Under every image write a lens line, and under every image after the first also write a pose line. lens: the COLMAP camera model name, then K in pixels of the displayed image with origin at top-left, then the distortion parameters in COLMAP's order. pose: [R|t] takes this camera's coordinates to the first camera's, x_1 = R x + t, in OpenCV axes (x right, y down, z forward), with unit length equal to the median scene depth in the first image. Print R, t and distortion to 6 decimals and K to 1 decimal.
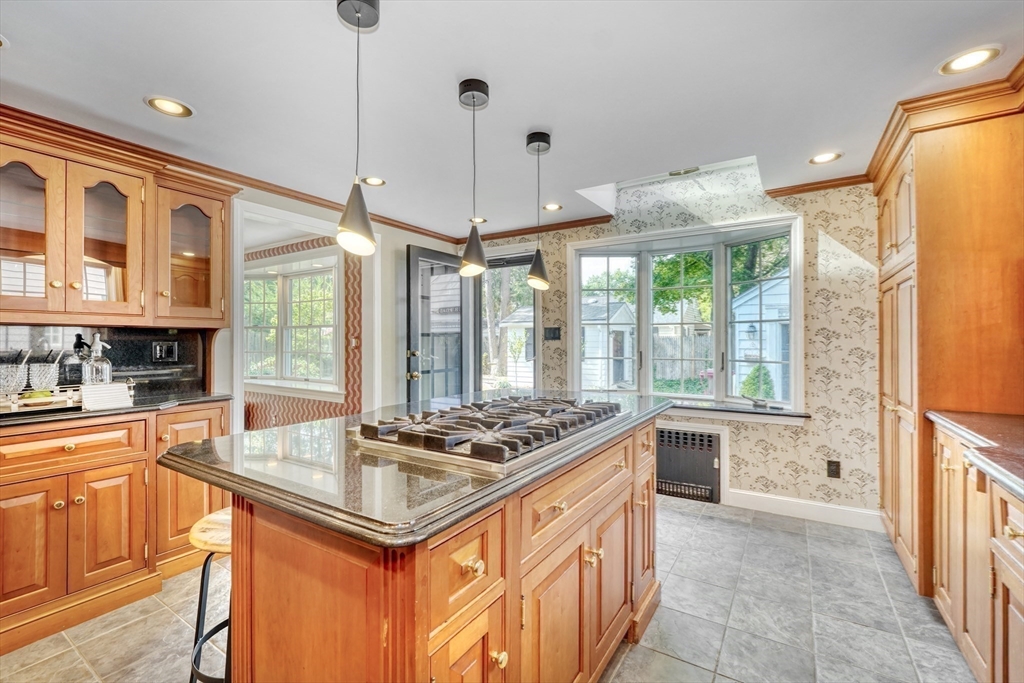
lens RADIAL K [[459.3, 0, 483.4], [0, 459.3, 334.1], [0, 0, 1]] dist [0.000489, 0.000202]
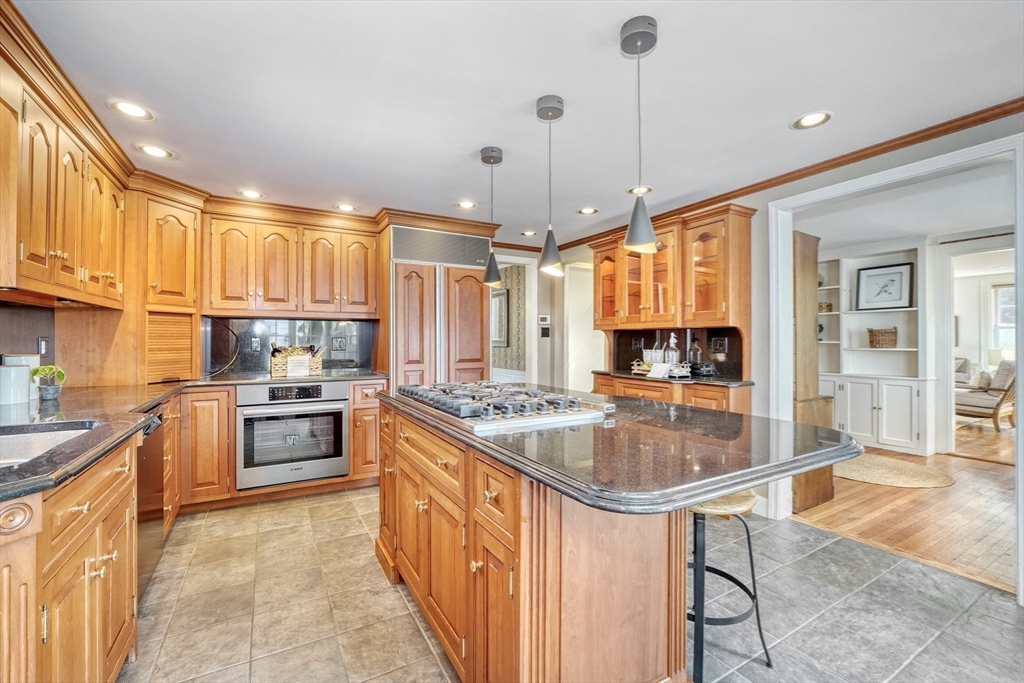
lens RADIAL K [[437.4, 0, 512.5], [0, 437.4, 337.7], [0, 0, 1]] dist [-0.012508, 0.003744]
pose [[-0.430860, -0.006506, -0.902395, 0.542028], [0.021143, 0.999627, -0.017302, 0.016546], [0.902171, -0.026535, -0.430562, 0.784263]]
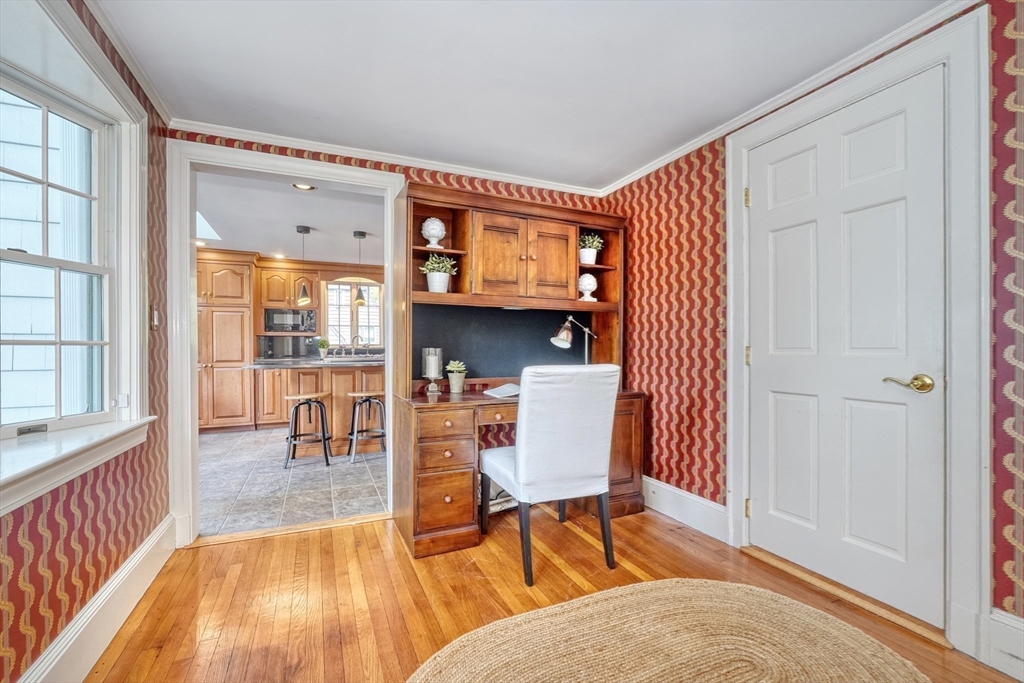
lens RADIAL K [[437.4, 0, 506.4], [0, 437.4, 348.6], [0, 0, 1]] dist [-0.012508, 0.003744]
pose [[-0.845717, 0.001624, 0.533630, -1.080829], [-0.006863, 0.999880, -0.013919, 0.069640], [-0.533588, -0.015434, -0.845604, 1.471919]]
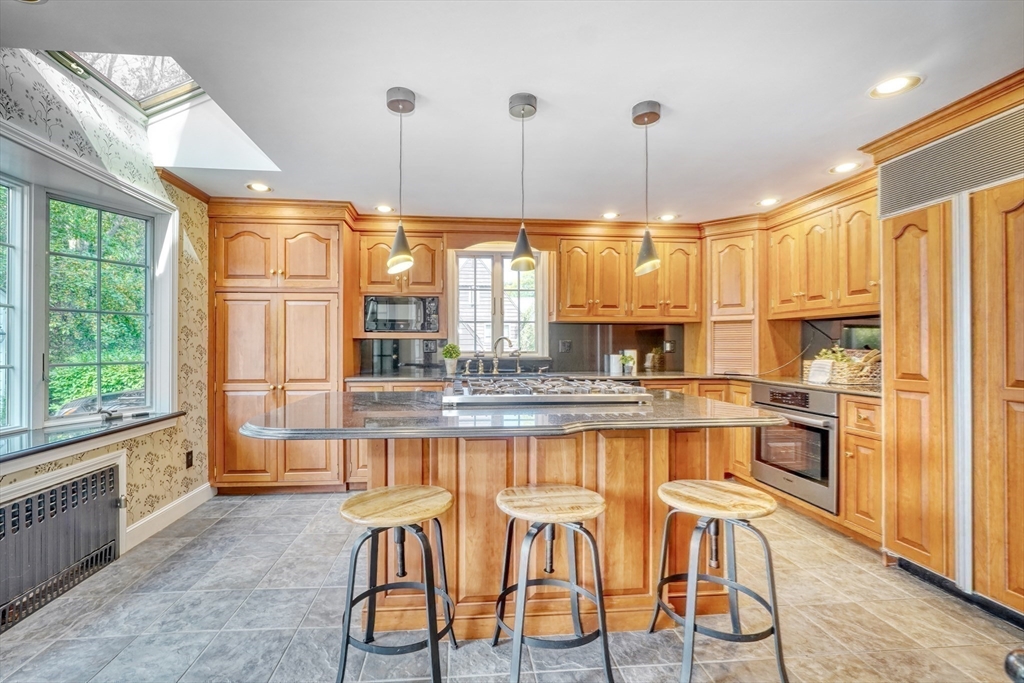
lens RADIAL K [[437.4, 0, 490.3], [0, 437.4, 343.9], [0, 0, 1]] dist [-0.012508, 0.003744]
pose [[-0.629590, 0.000102, 0.776928, -0.406059], [-0.019183, 0.999693, -0.015677, 0.025653], [-0.776691, -0.024774, -0.629395, 0.971862]]
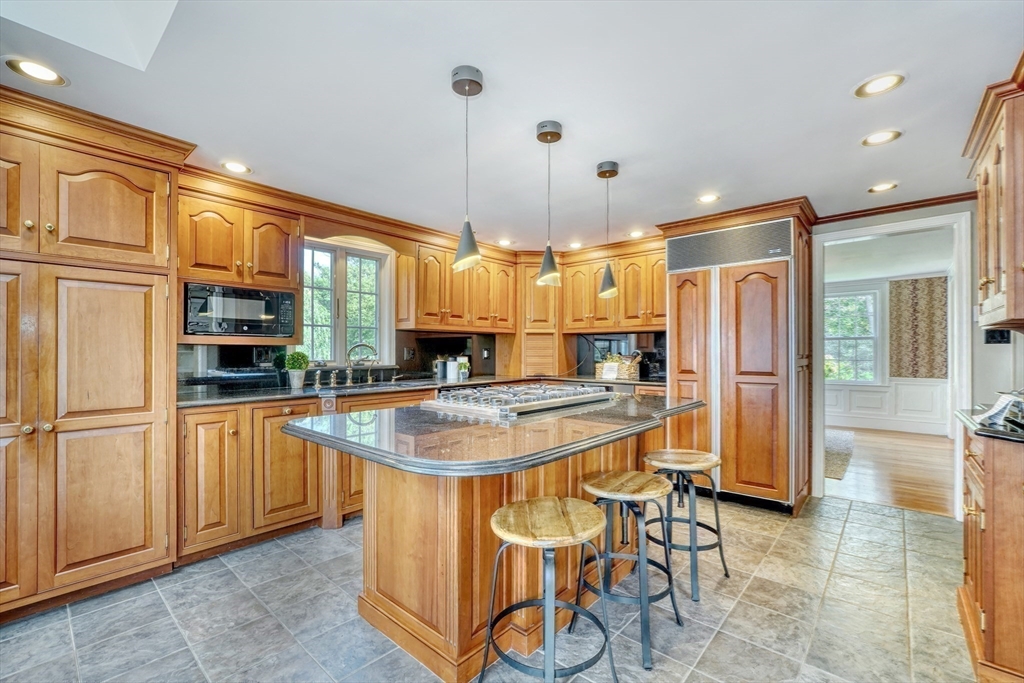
lens RADIAL K [[437.4, 0, 503.7], [0, 437.4, 349.9], [0, 0, 1]] dist [-0.012508, 0.003744]
pose [[-0.991075, -0.000251, 0.133304, -0.009709], [-0.003807, 0.999644, -0.026423, 0.028857], [-0.133249, -0.026694, -0.990723, 1.197881]]
